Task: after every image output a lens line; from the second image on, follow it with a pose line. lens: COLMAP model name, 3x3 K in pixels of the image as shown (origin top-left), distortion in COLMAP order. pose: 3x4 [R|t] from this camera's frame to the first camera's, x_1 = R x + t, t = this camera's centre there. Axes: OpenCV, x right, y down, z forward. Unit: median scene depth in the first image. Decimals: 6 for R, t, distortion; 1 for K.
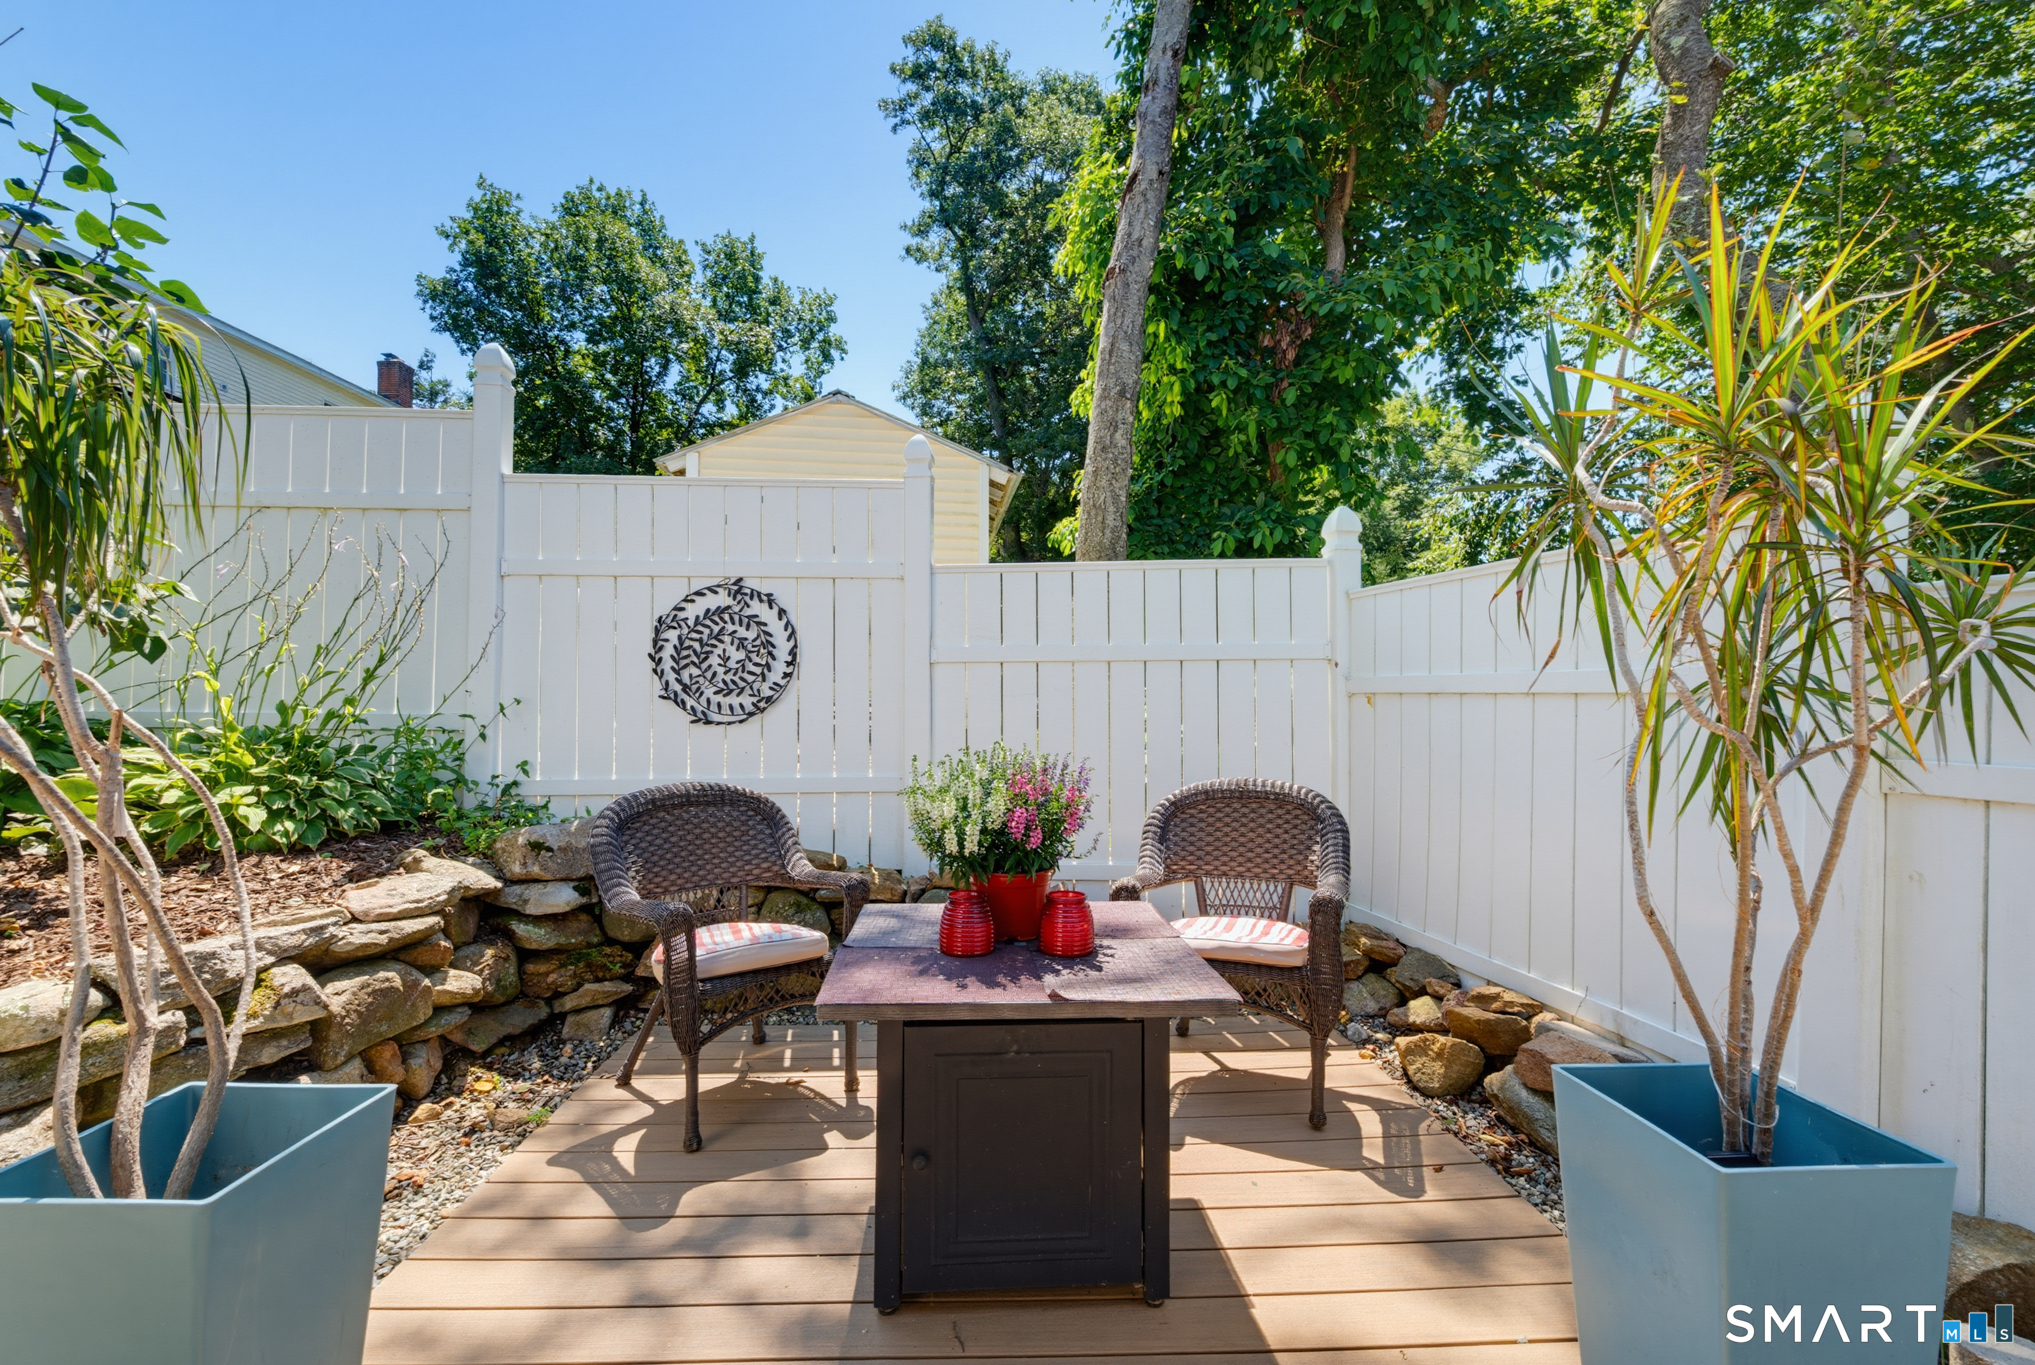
lens RADIAL K [[828.5, 0, 1008.6], [0, 828.5, 670.2], [0, 0, 1]] dist [-0.007847, -0.000015]
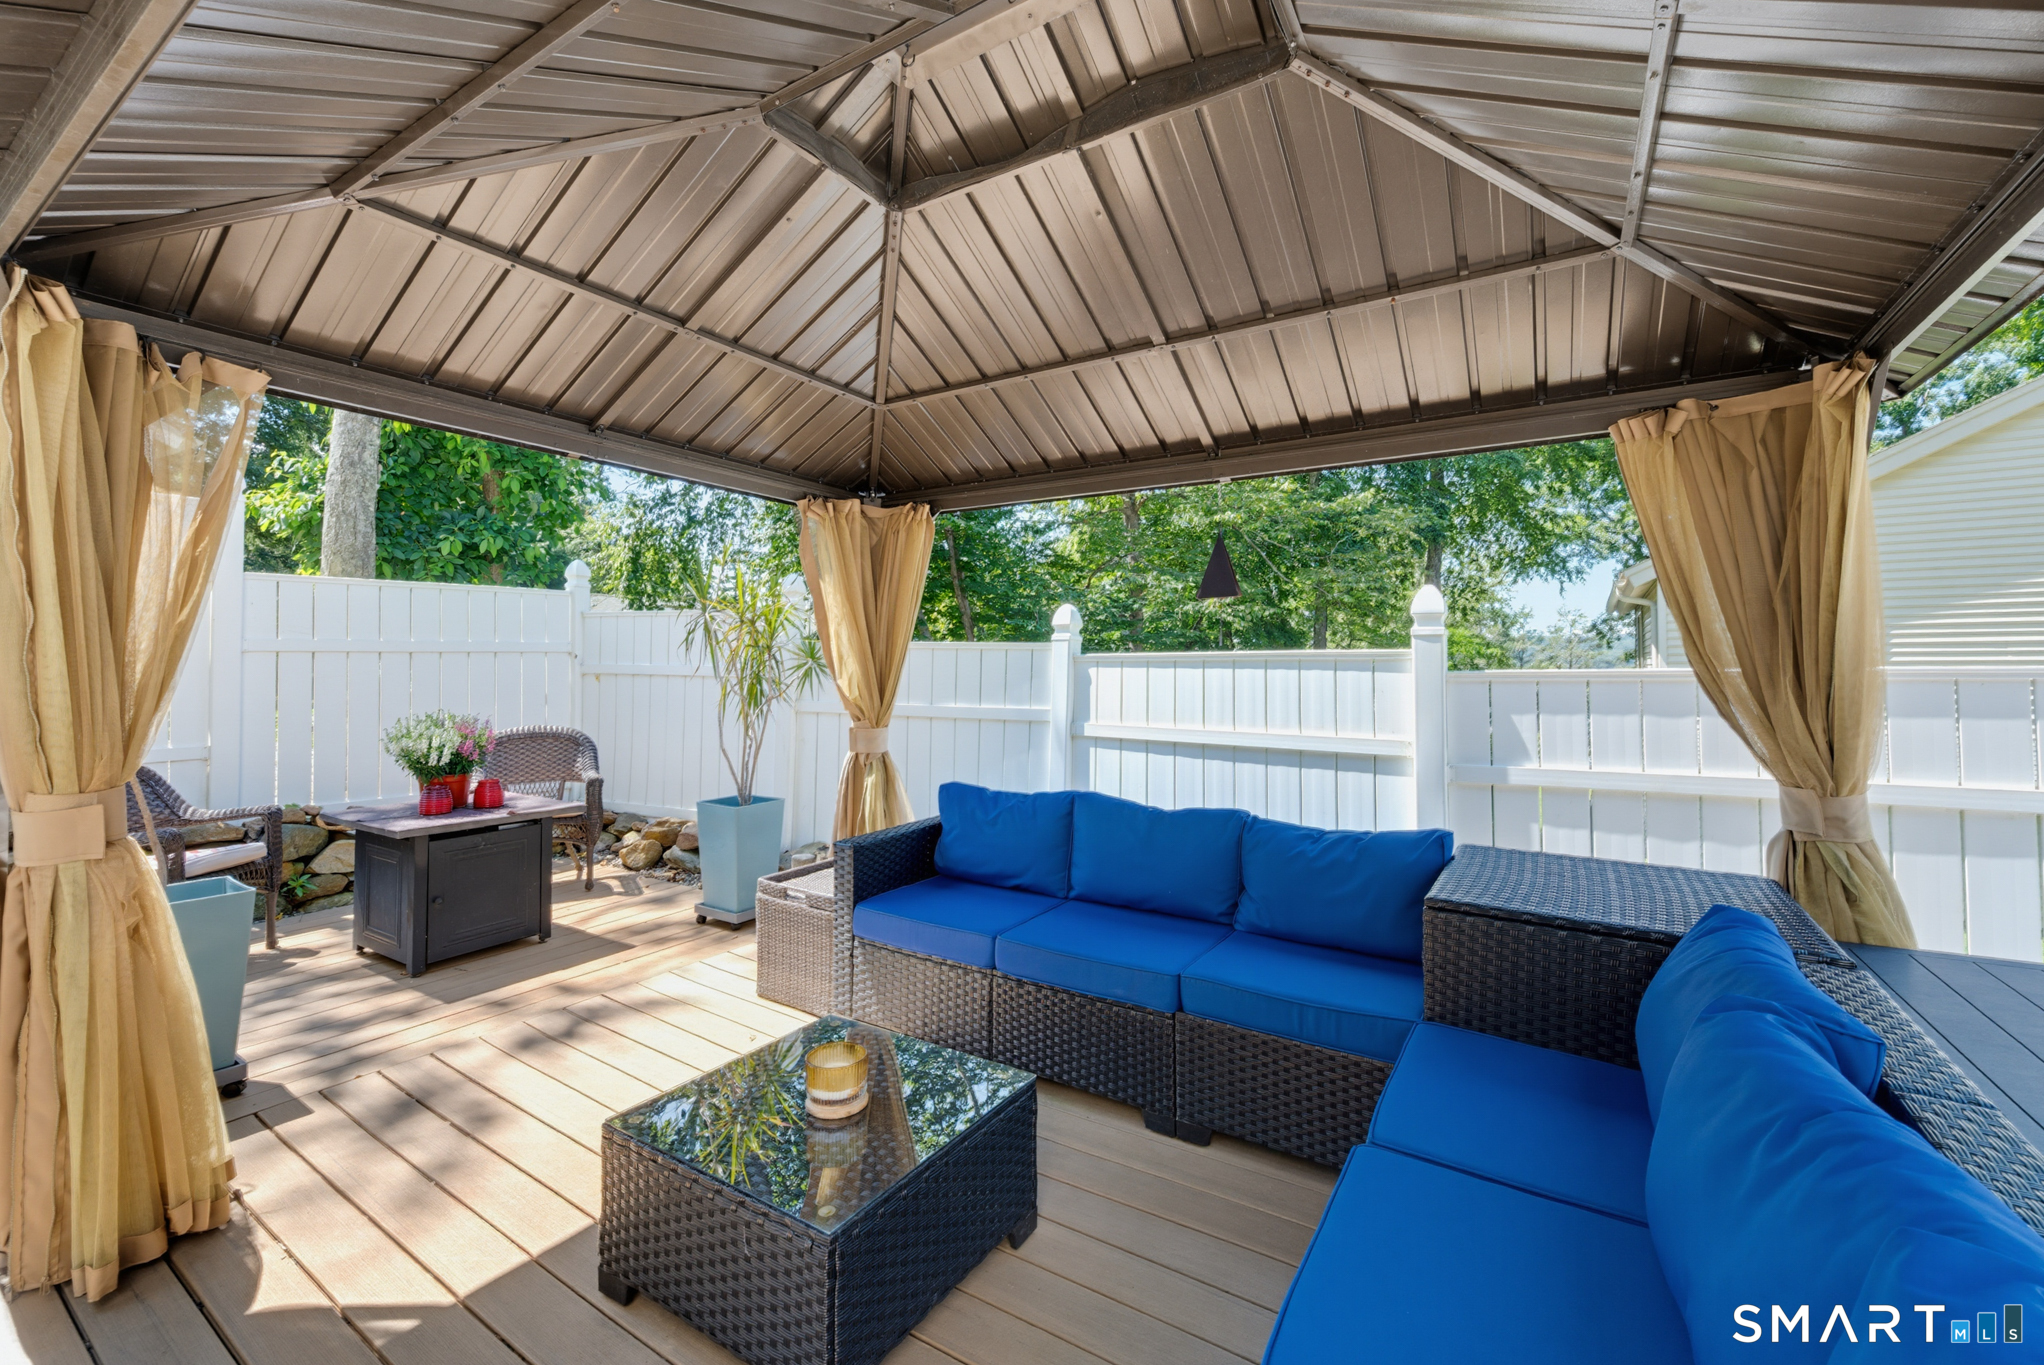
lens RADIAL K [[832.2, 0, 1013.1], [0, 832.2, 670.2], [0, 0, 1]] dist [-0.007847, -0.000015]
pose [[0.570658, -0.013292, 0.821080, -0.634495], [-0.029454, 0.998894, 0.036642, -0.088587], [-0.820660, -0.045094, 0.569635, -0.905079]]
